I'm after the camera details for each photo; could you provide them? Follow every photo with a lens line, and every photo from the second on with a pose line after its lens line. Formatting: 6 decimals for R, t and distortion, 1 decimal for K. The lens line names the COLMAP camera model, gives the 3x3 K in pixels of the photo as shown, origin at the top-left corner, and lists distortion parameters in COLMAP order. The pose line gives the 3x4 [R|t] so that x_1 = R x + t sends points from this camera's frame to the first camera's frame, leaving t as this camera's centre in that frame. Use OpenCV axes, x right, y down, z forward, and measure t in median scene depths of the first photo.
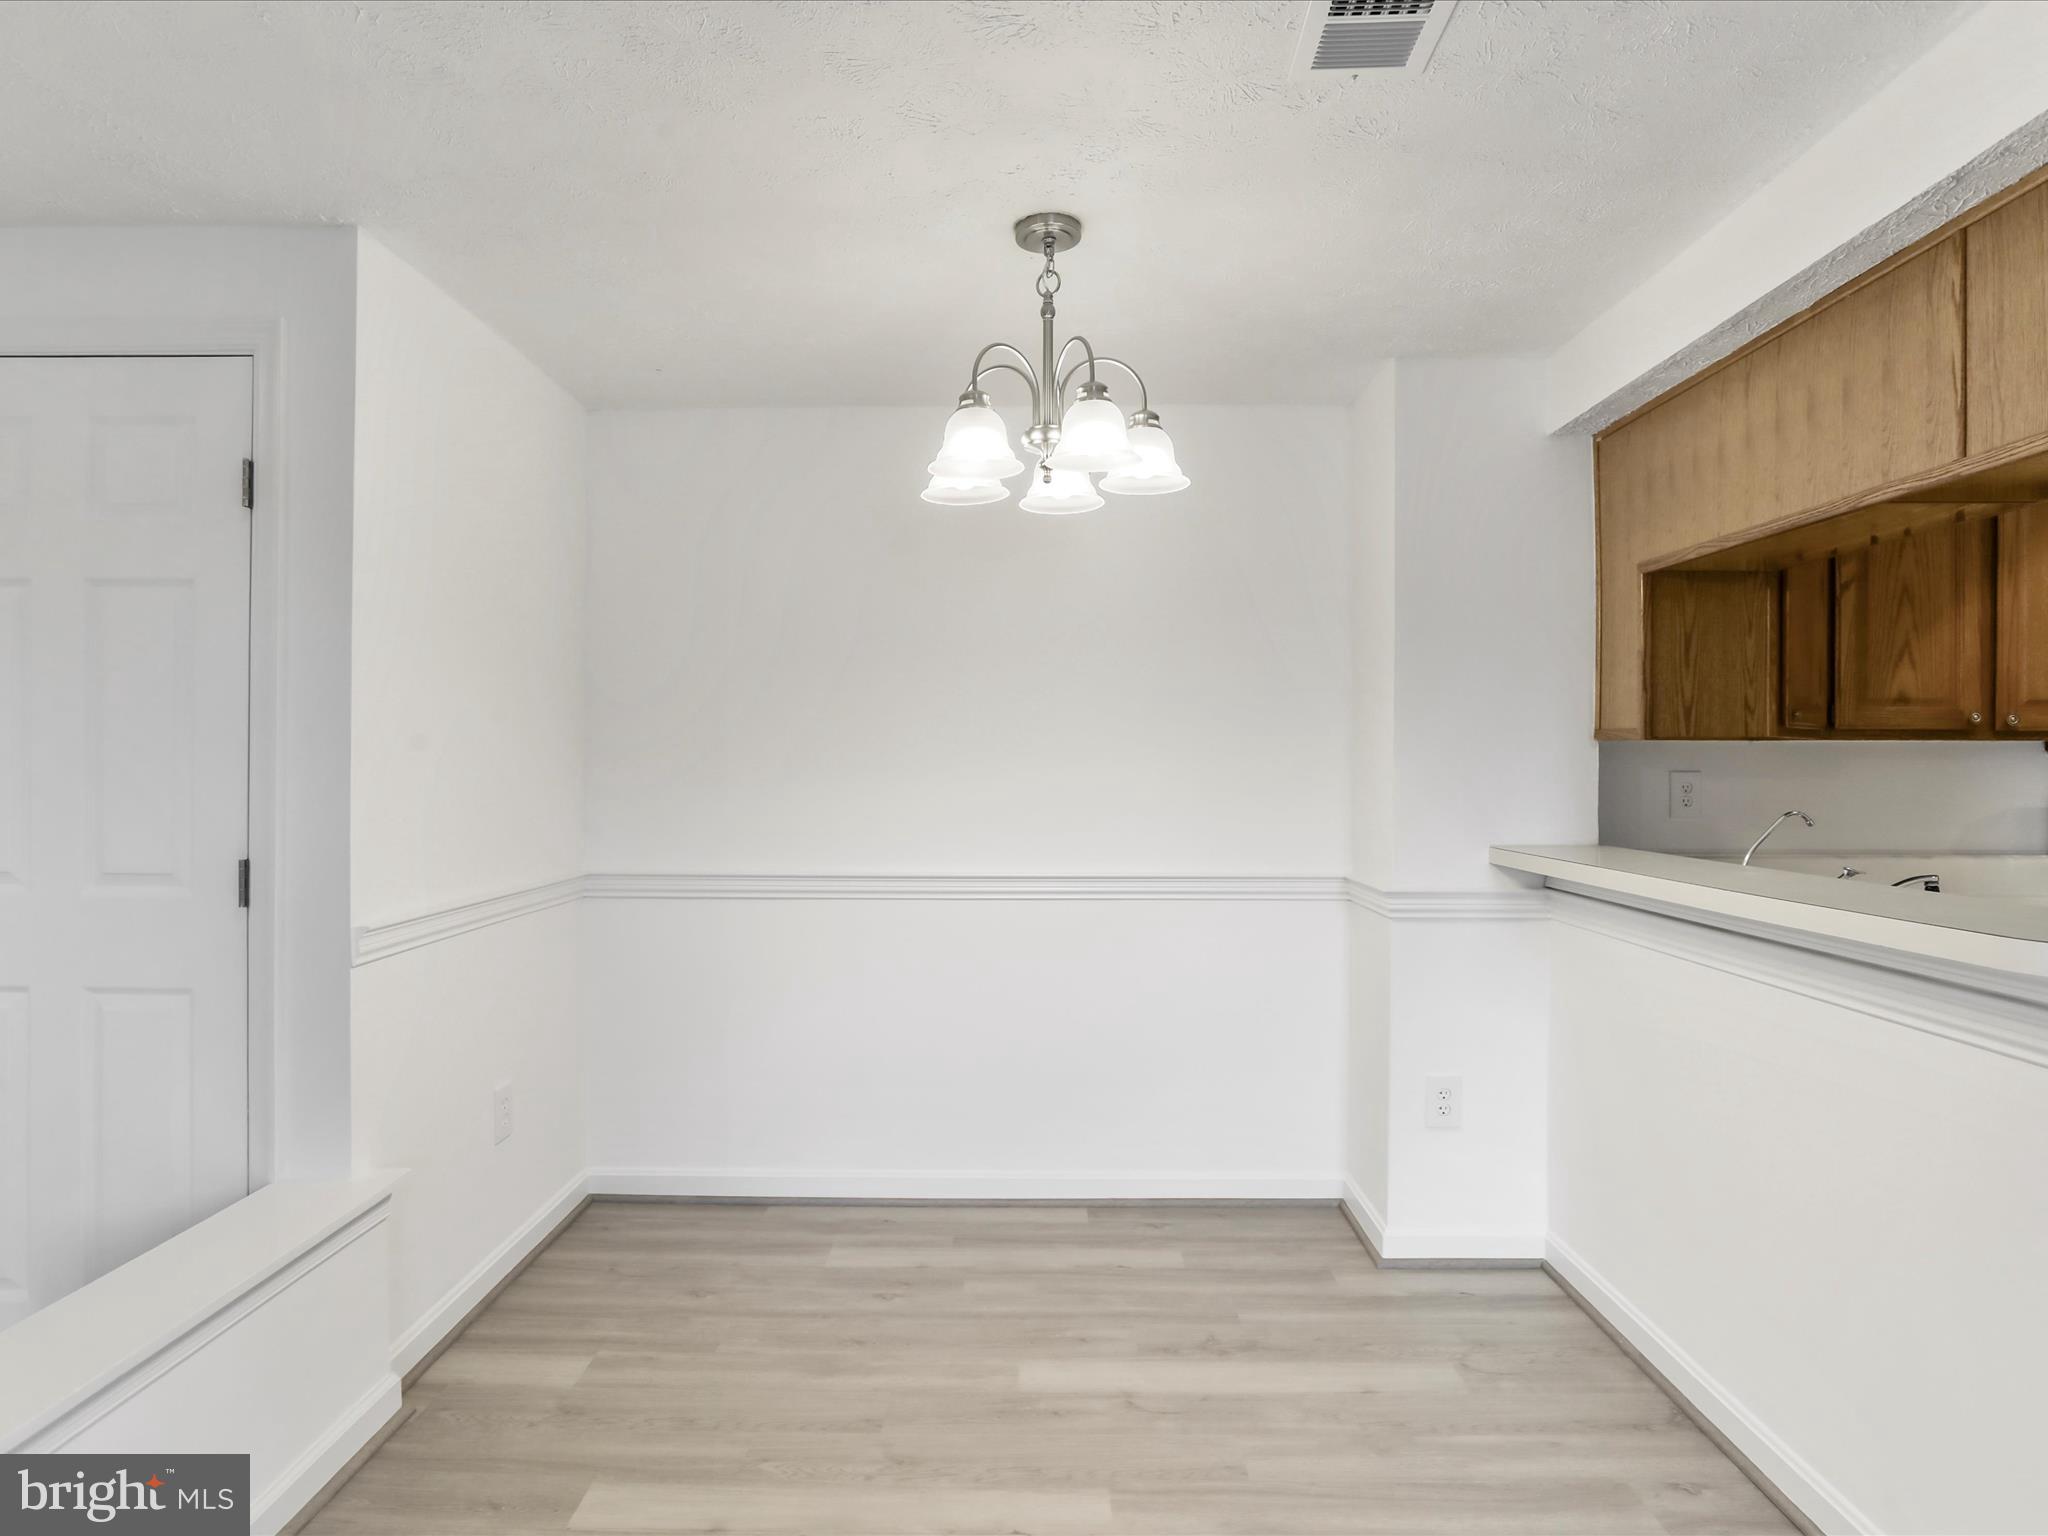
lens RADIAL K [[1183.7, 0, 1024.0], [0, 1183.7, 768.0], [0, 0, 1]] dist [-0.019373, 0.001594]
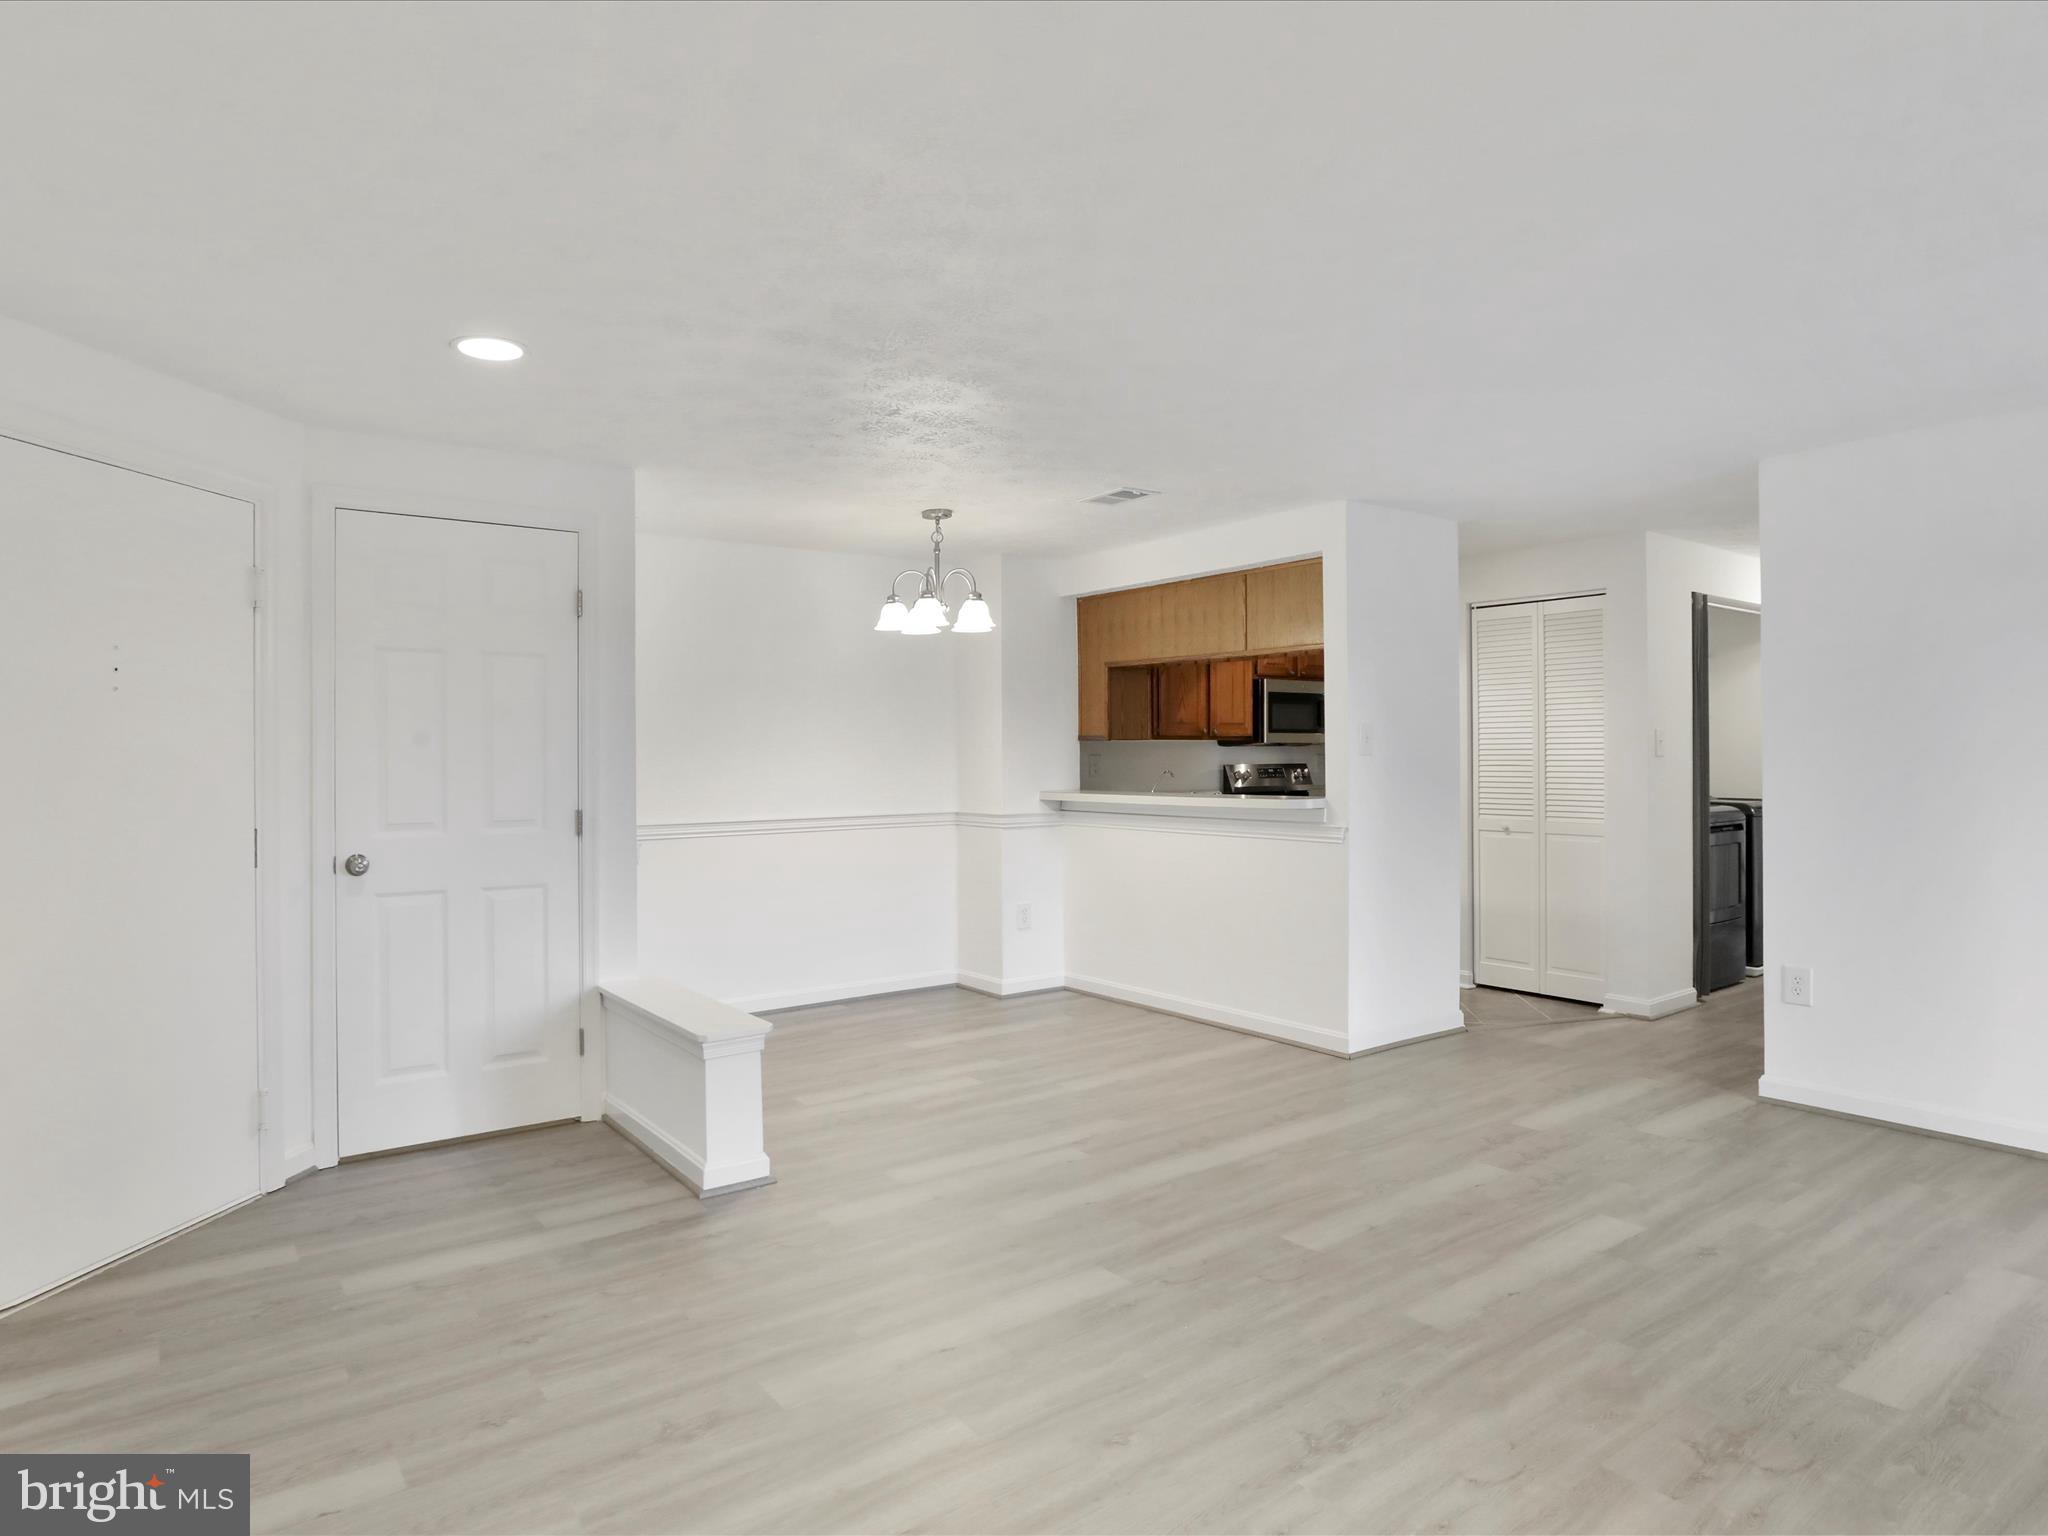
lens RADIAL K [[1132.1, 0, 1024.0], [0, 1132.1, 768.0], [0, 0, 1]] dist [-0.037338, 0.000123]
pose [[0.800670, -0.014544, 0.598929, -0.830958], [0.006632, 0.999859, 0.015414, -0.006547], [-0.599068, -0.008370, 0.800654, -0.588186]]
